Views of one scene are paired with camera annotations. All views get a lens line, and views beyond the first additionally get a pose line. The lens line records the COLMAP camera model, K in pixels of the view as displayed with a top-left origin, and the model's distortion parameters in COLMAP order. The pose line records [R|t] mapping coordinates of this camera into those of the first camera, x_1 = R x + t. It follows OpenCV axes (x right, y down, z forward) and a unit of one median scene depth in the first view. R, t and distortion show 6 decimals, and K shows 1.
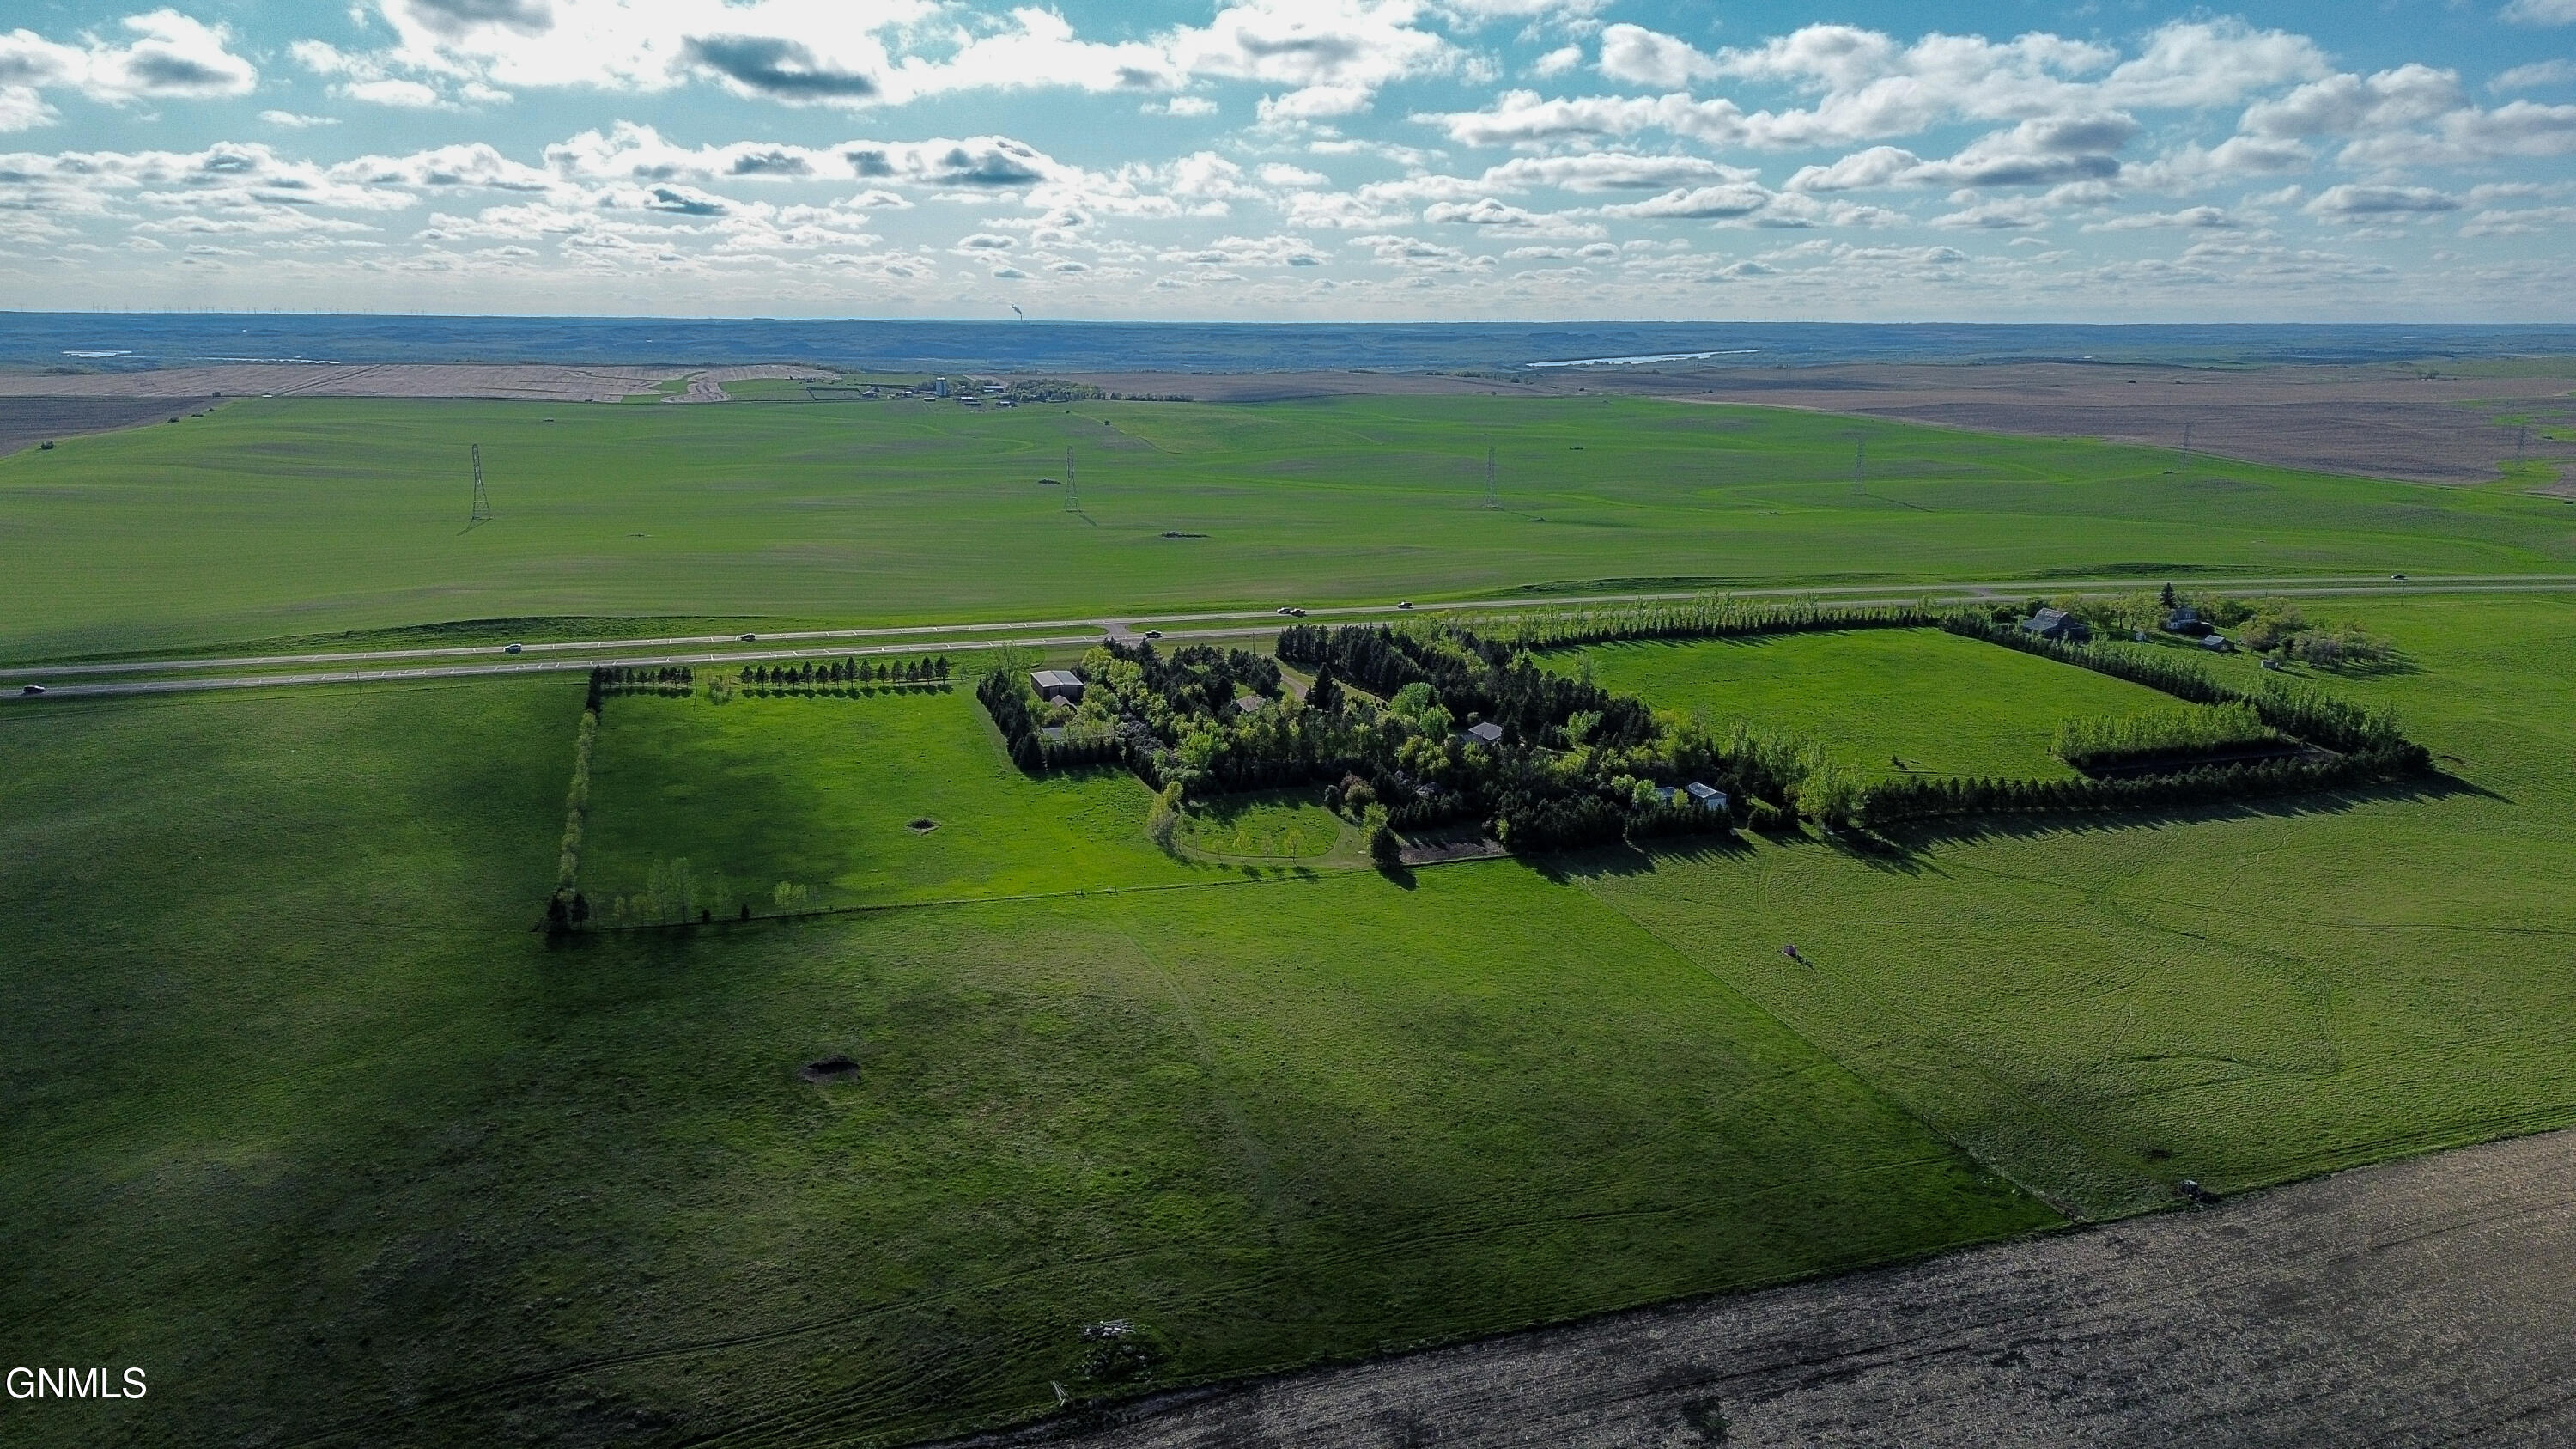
lens RADIAL K [[1805.9, 0, 1283.8], [0, 1805.9, 748.6], [0, 0, 1]] dist [0.069852, -0.060311]
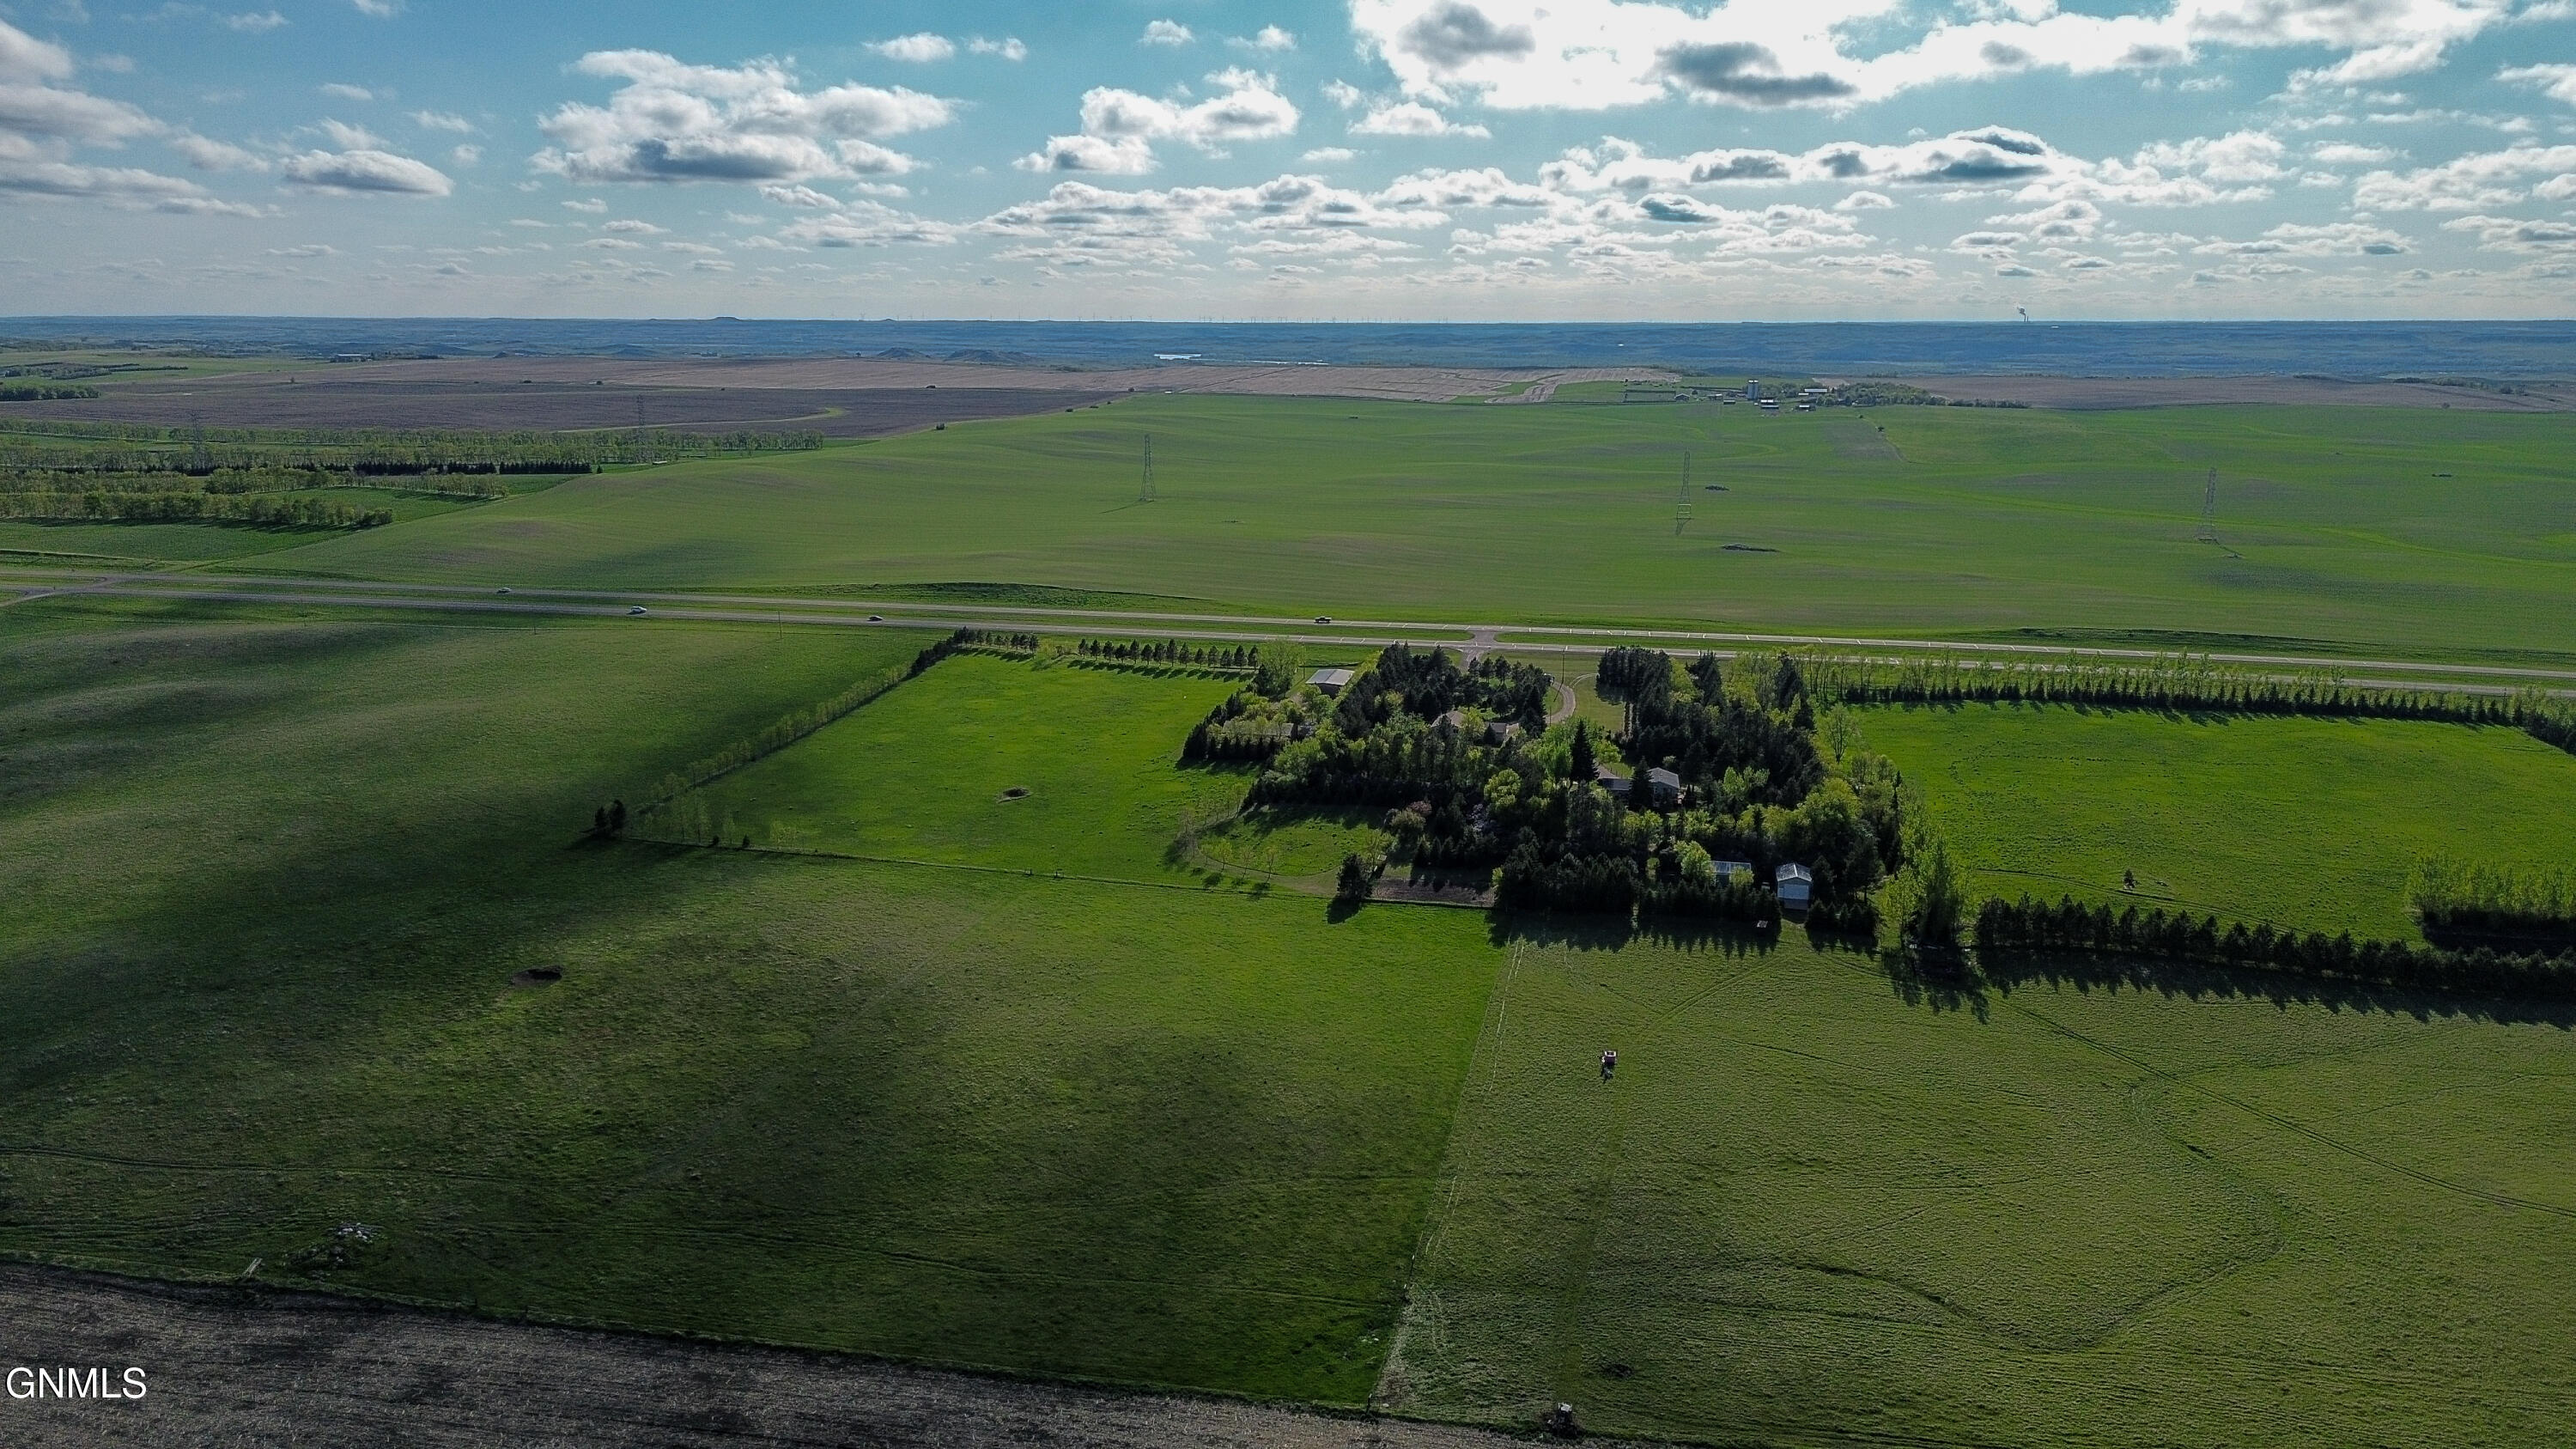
lens RADIAL K [[1805.9, 0, 1292.0], [0, 1805.9, 737.3], [0, 0, 1]] dist [0.069852, -0.060311]
pose [[0.867761, 0.111936, -0.484212, 0.301906], [-0.115687, 0.993037, 0.022239, -0.022130], [0.483330, 0.036719, 0.874668, 0.099608]]
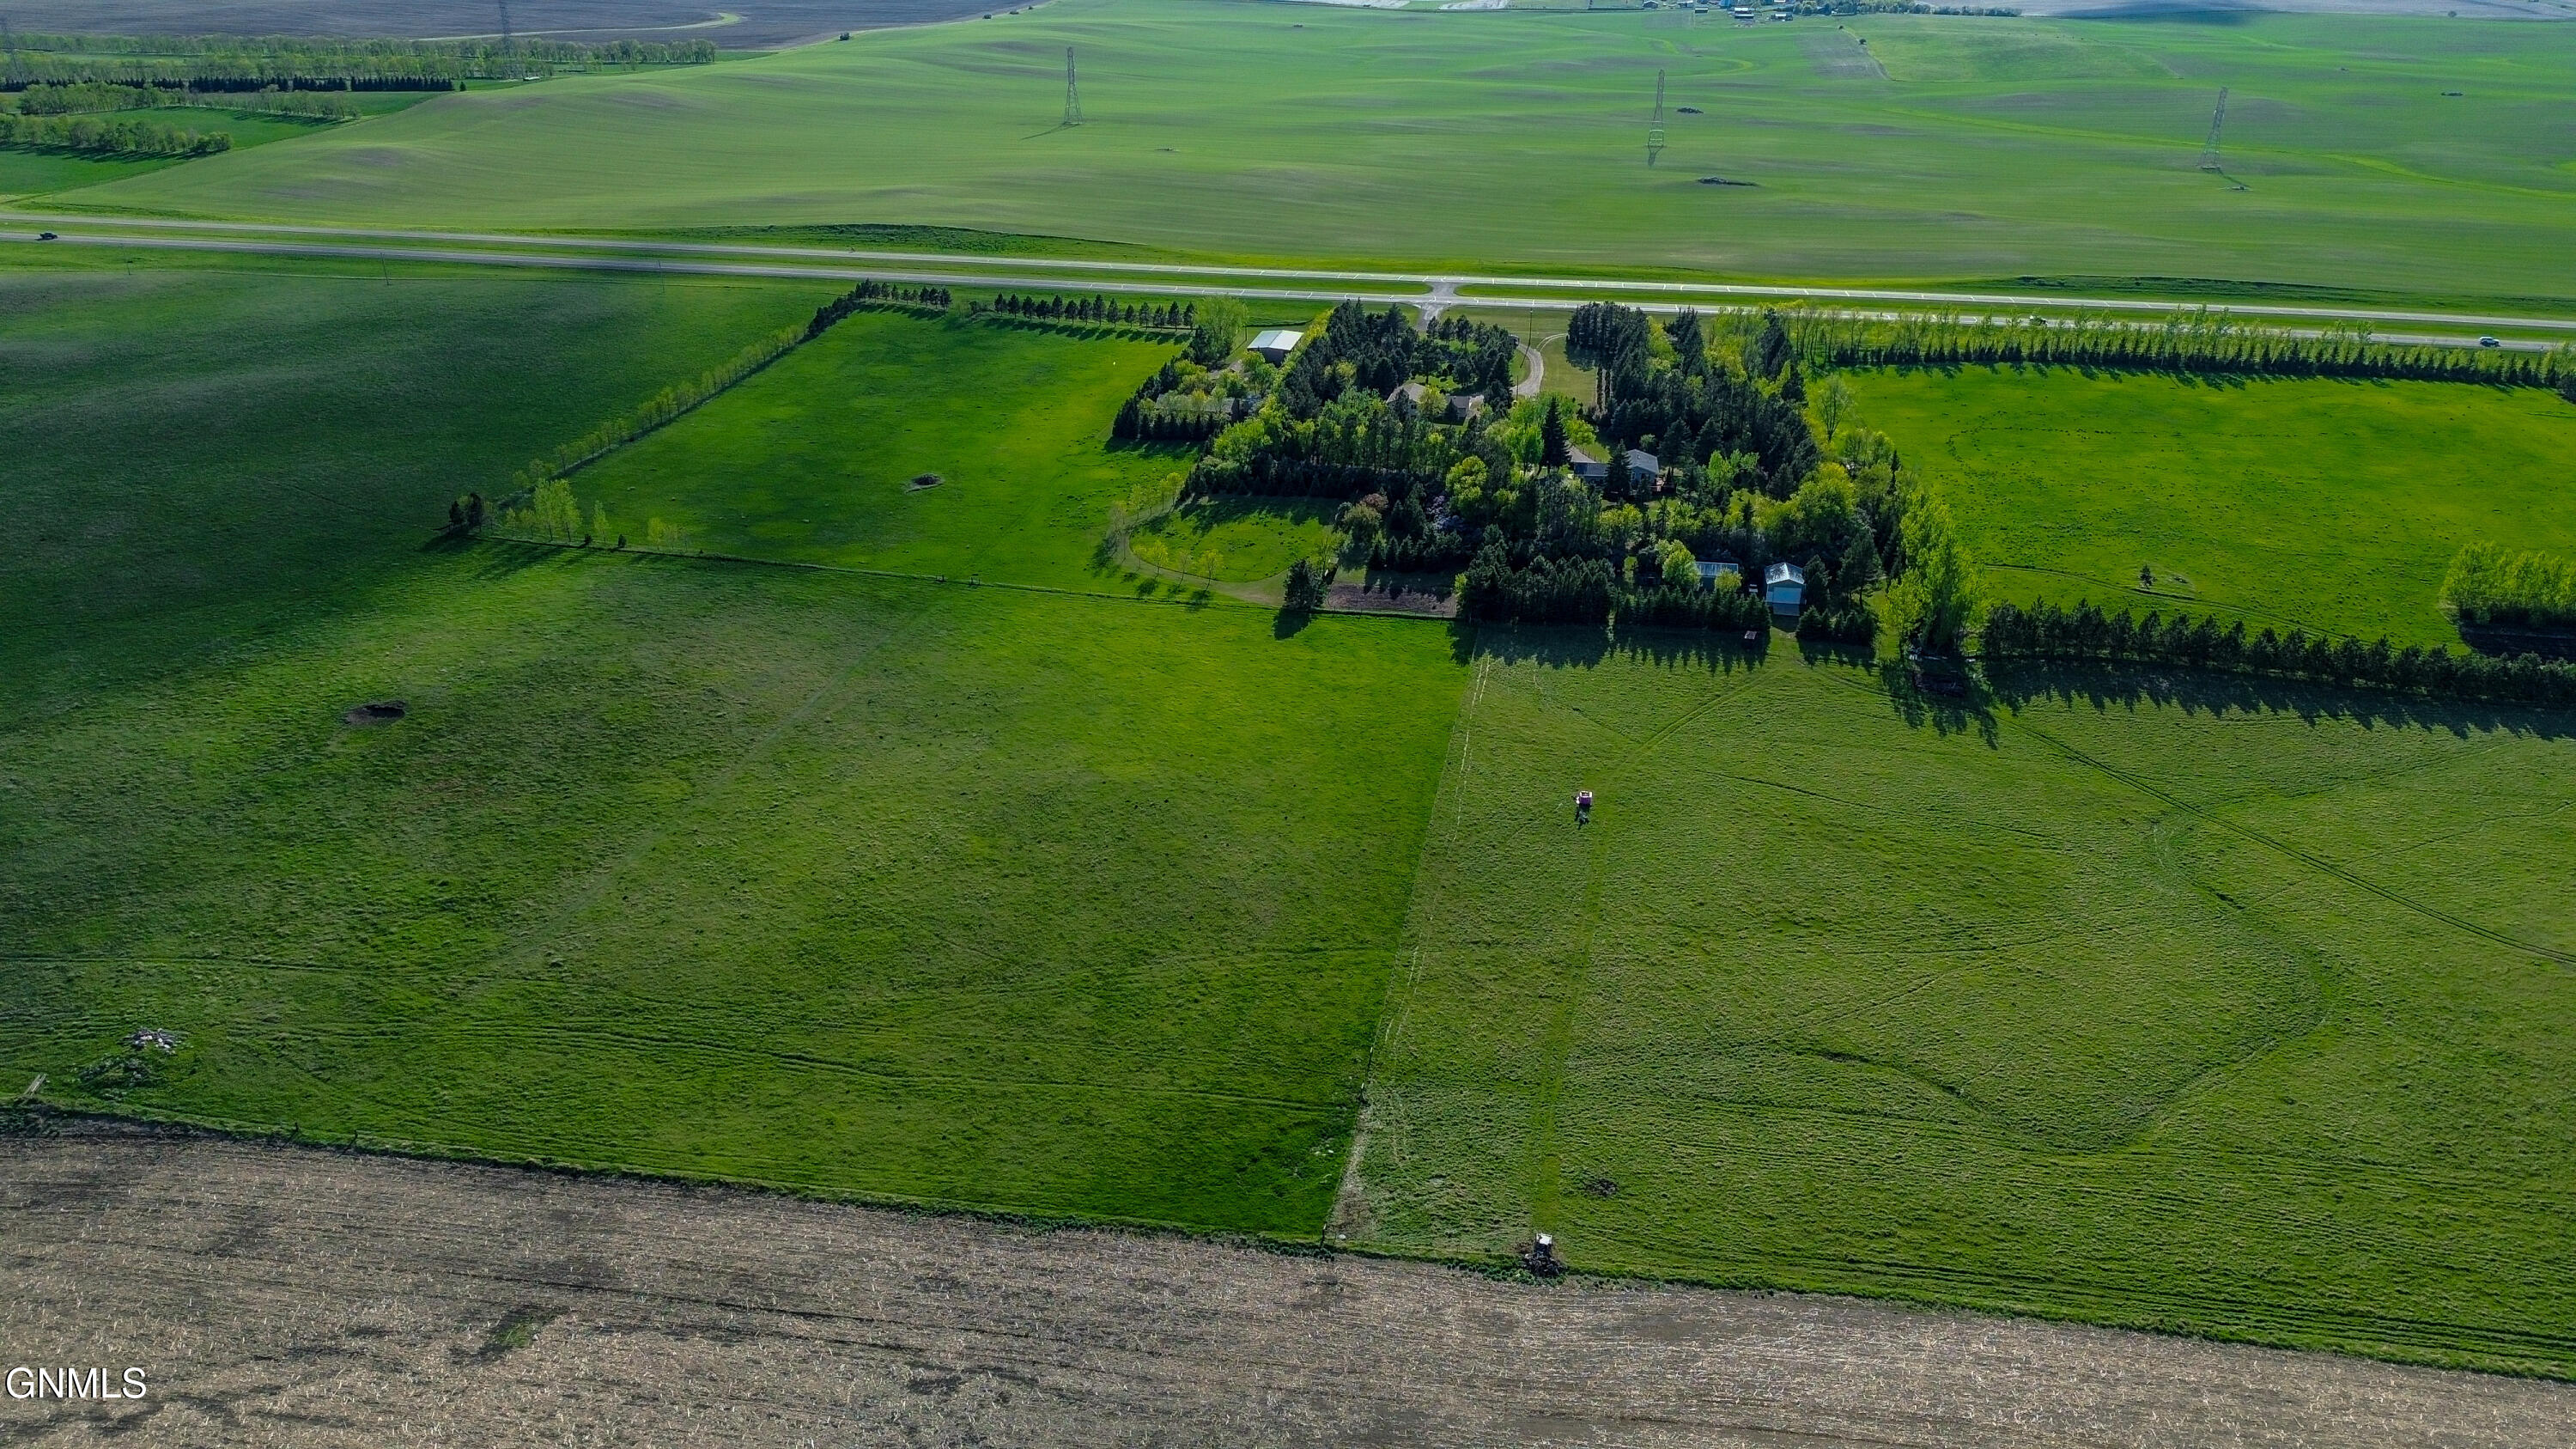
lens RADIAL K [[1805.9, 0, 1291.9], [0, 1805.9, 733.3], [0, 0, 1]] dist [0.069852, -0.060311]
pose [[0.882668, 0.196067, -0.427148, 0.272475], [-0.112775, 0.970633, 0.212493, -0.036076], [0.456267, -0.139389, 0.878858, 0.151192]]
